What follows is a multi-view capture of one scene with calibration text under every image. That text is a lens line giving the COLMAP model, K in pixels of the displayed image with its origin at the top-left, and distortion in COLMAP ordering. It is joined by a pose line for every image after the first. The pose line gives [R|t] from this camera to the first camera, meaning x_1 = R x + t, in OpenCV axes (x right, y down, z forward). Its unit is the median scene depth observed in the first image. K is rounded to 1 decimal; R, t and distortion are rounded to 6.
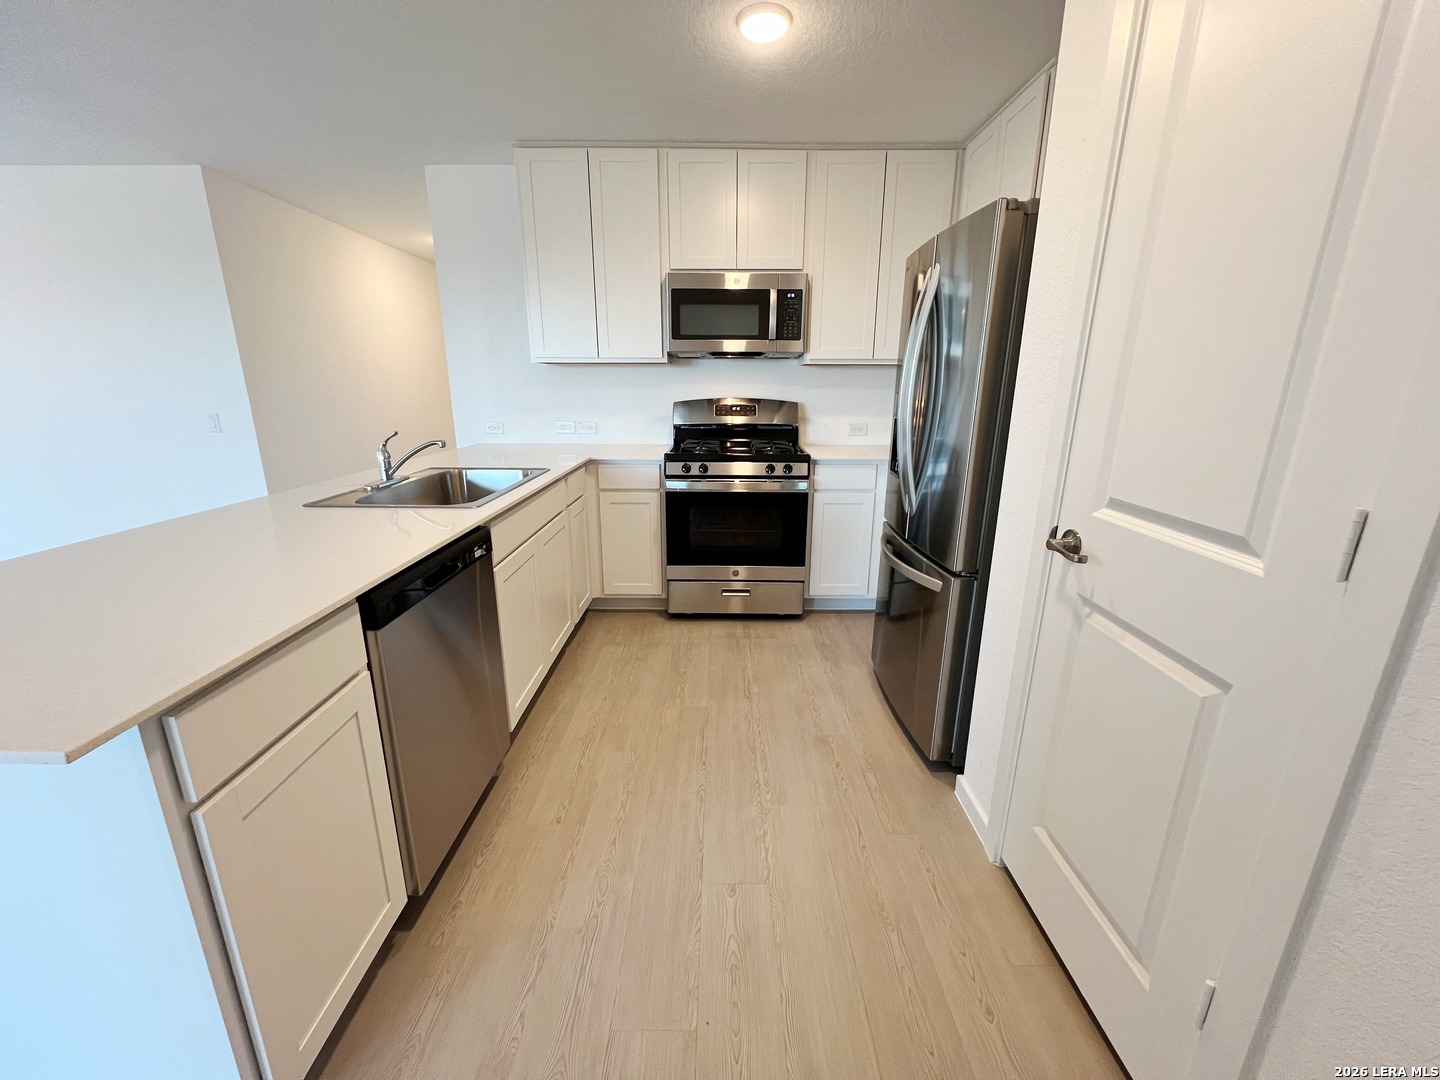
lens RADIAL K [[576.4, 0, 719.9], [0, 576.4, 539.9], [0, 0, 1]] dist [-0.002881, 0.000655]
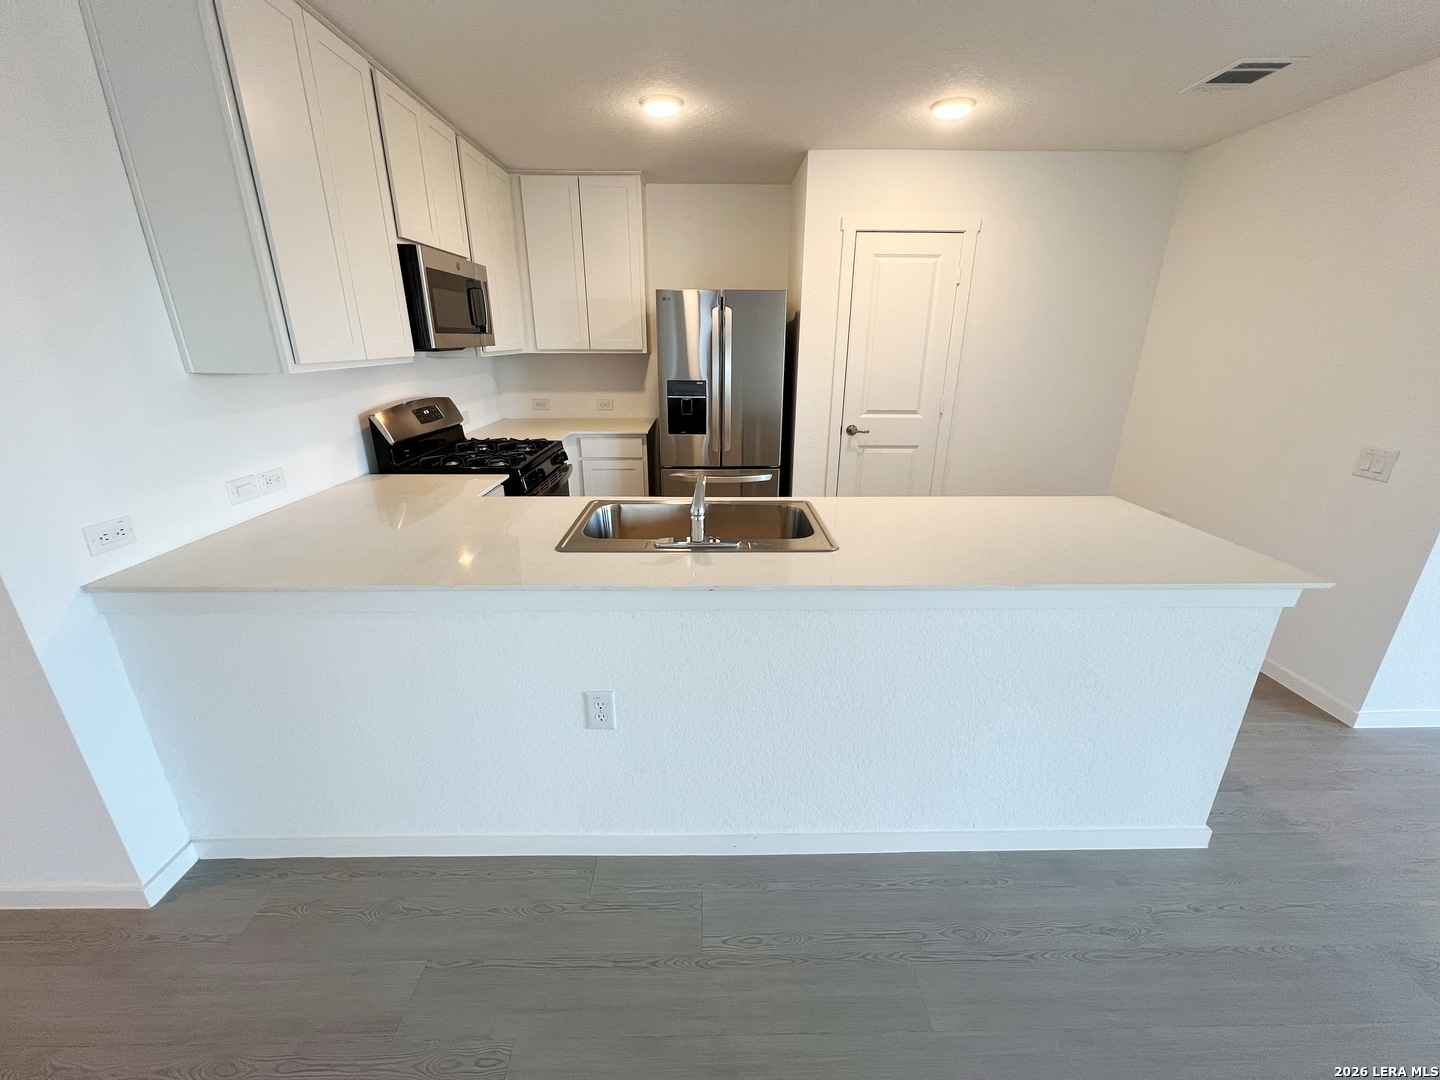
lens RADIAL K [[576.4, 0, 719.3], [0, 576.4, 541.5], [0, 0, 1]] dist [-0.002881, 0.000655]
pose [[-0.016867, -0.337889, 0.941035, -0.941324], [0.259929, 0.907327, 0.330445, -0.252718], [-0.965480, 0.250176, 0.072524, 0.651083]]
